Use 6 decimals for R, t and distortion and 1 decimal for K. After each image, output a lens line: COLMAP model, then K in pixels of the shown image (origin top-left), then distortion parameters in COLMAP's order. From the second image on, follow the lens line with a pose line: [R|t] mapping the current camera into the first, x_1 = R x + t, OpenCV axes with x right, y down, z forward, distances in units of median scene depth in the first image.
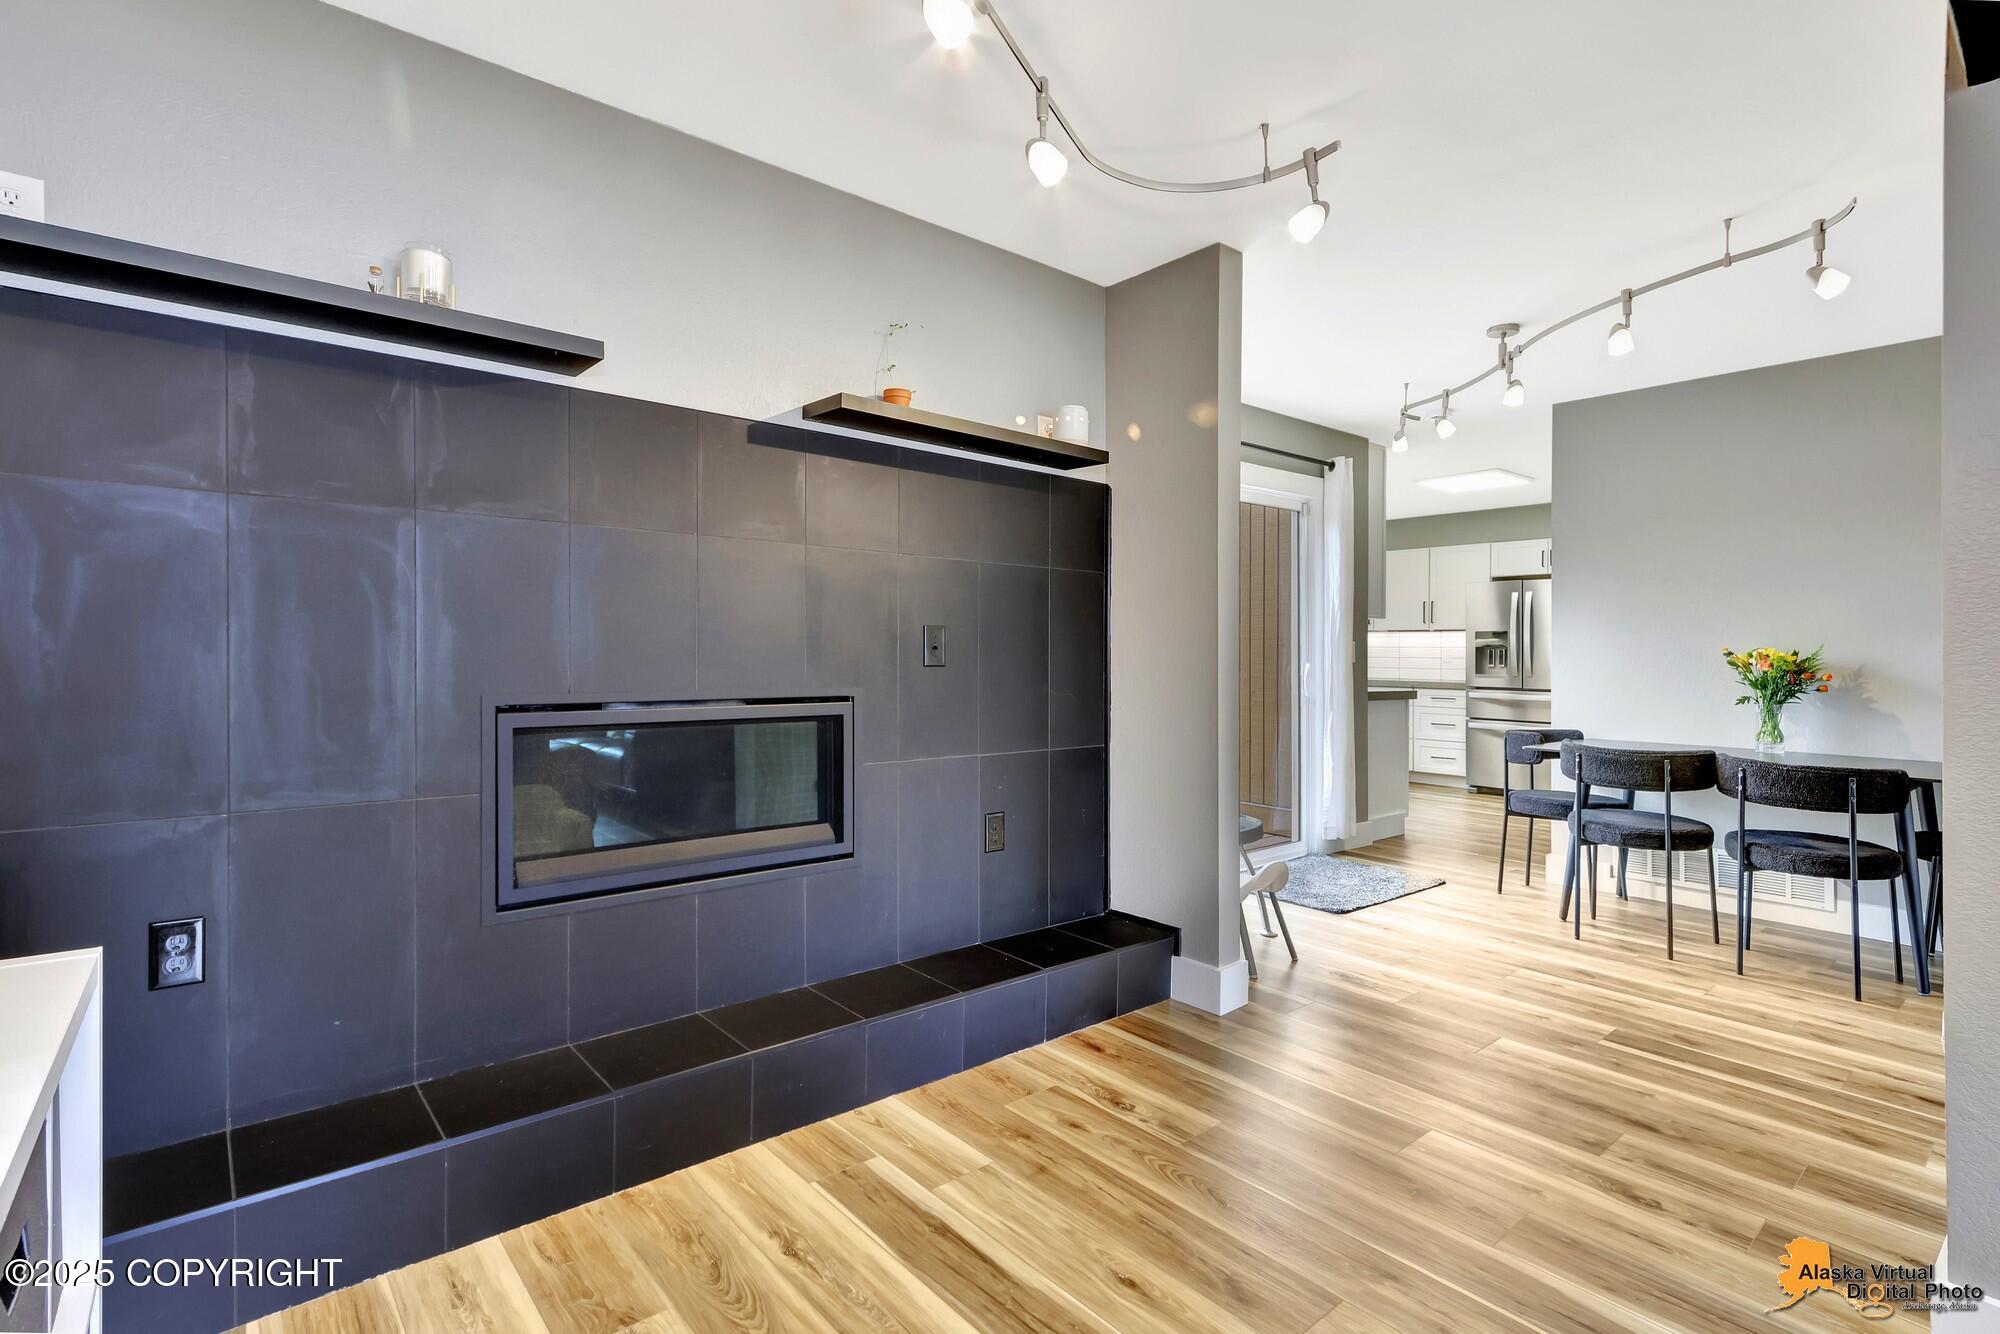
lens RADIAL K [[938.0, 0, 1005.3], [0, 938.0, 667.9], [0, 0, 1]] dist [0.016904, -0.010689]
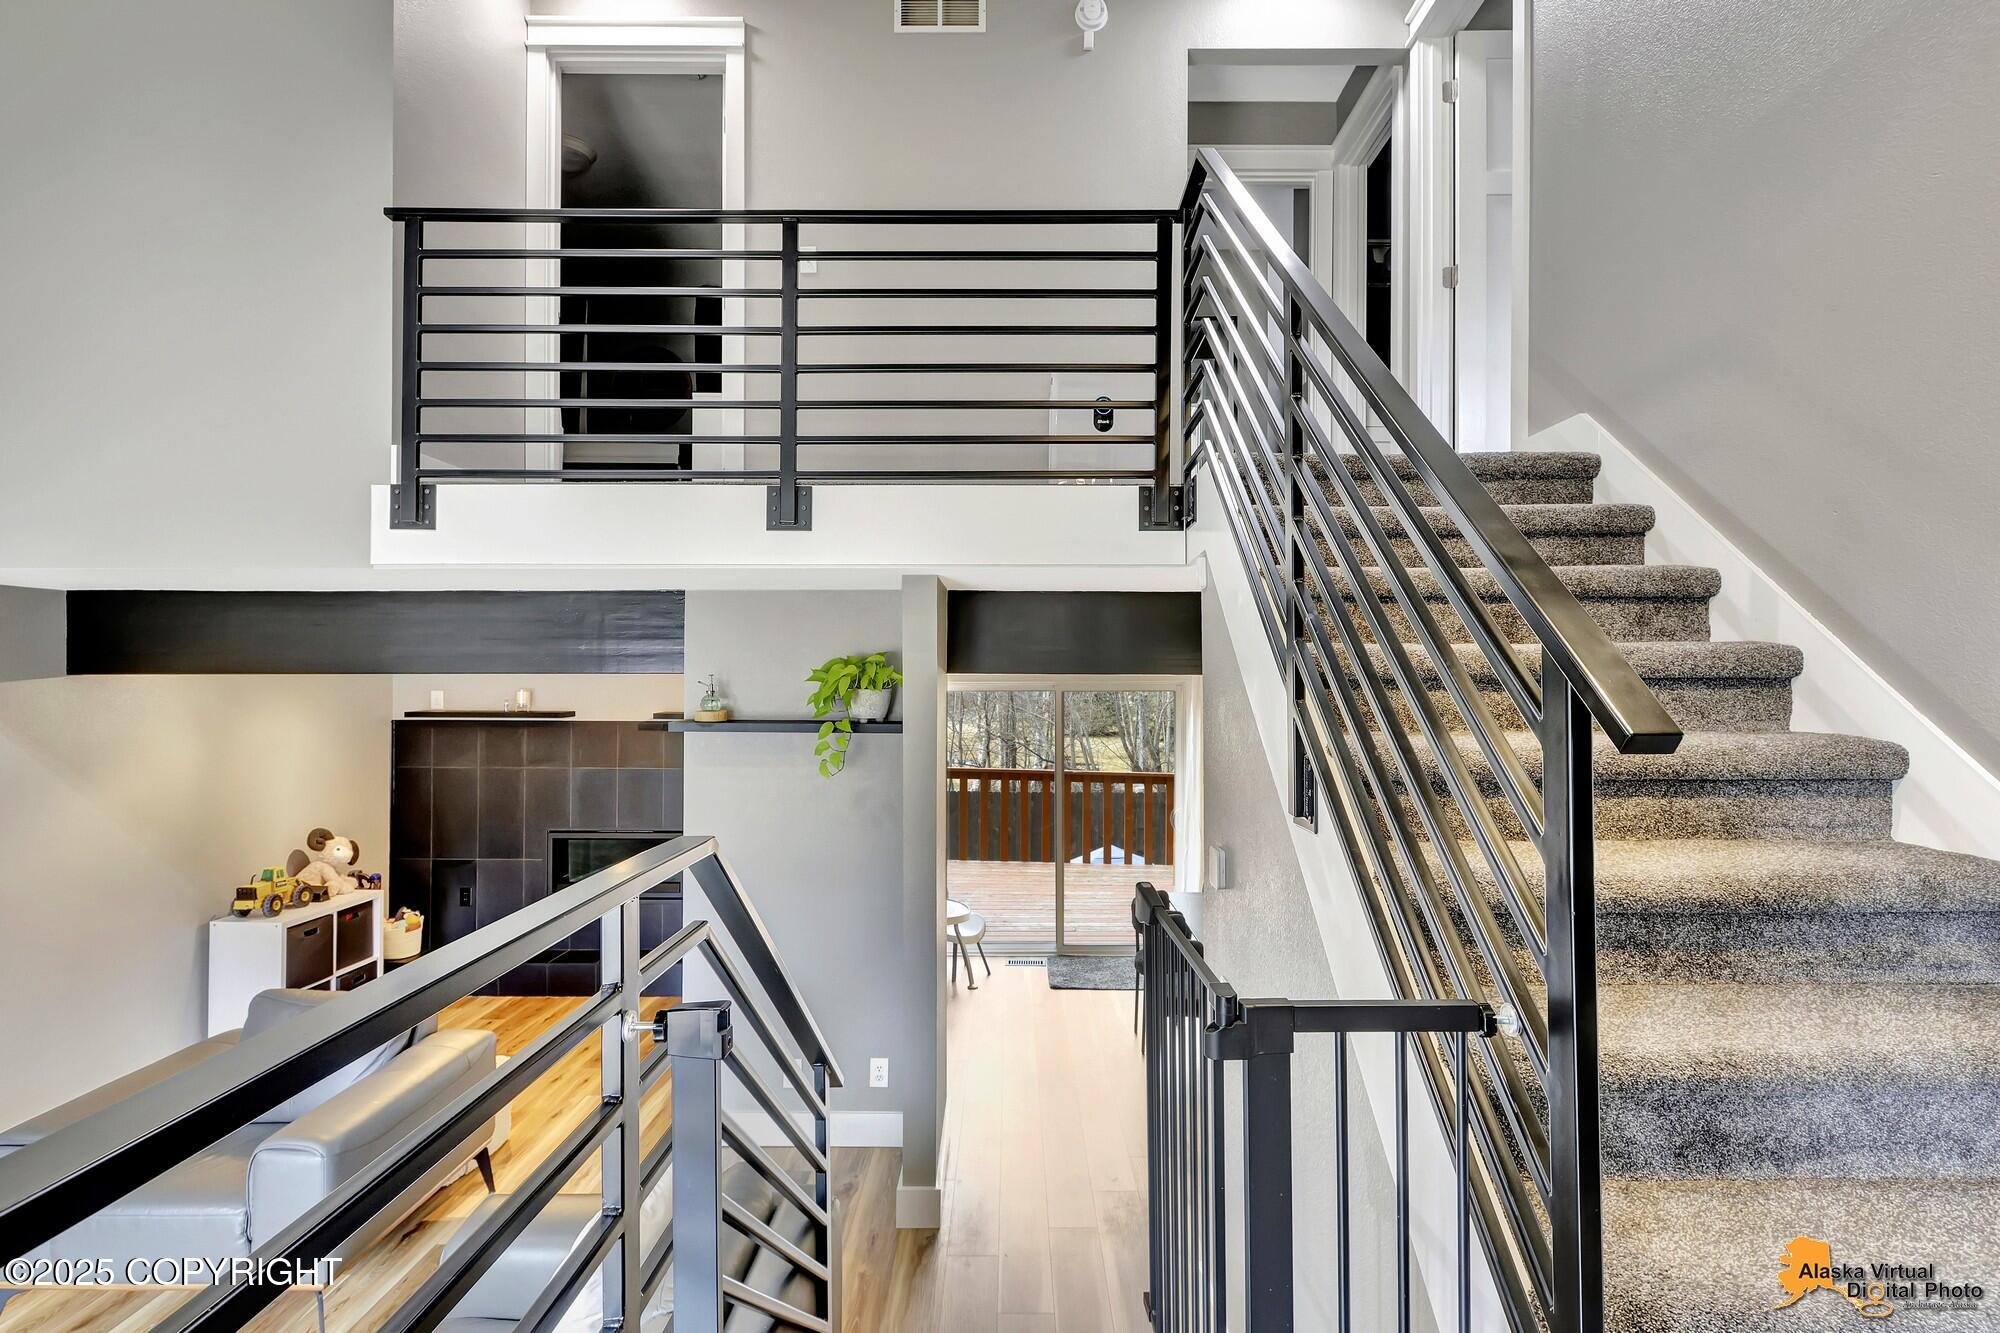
lens RADIAL K [[971.9, 0, 1029.1], [0, 971.9, 662.2], [0, 0, 1]] dist [0.000627, -0.000973]
pose [[0.773207, -0.010654, -0.634064, 1.359618], [-0.008425, 0.999598, -0.027069, -0.221630], [0.634097, 0.026272, 0.772807, -0.227899]]
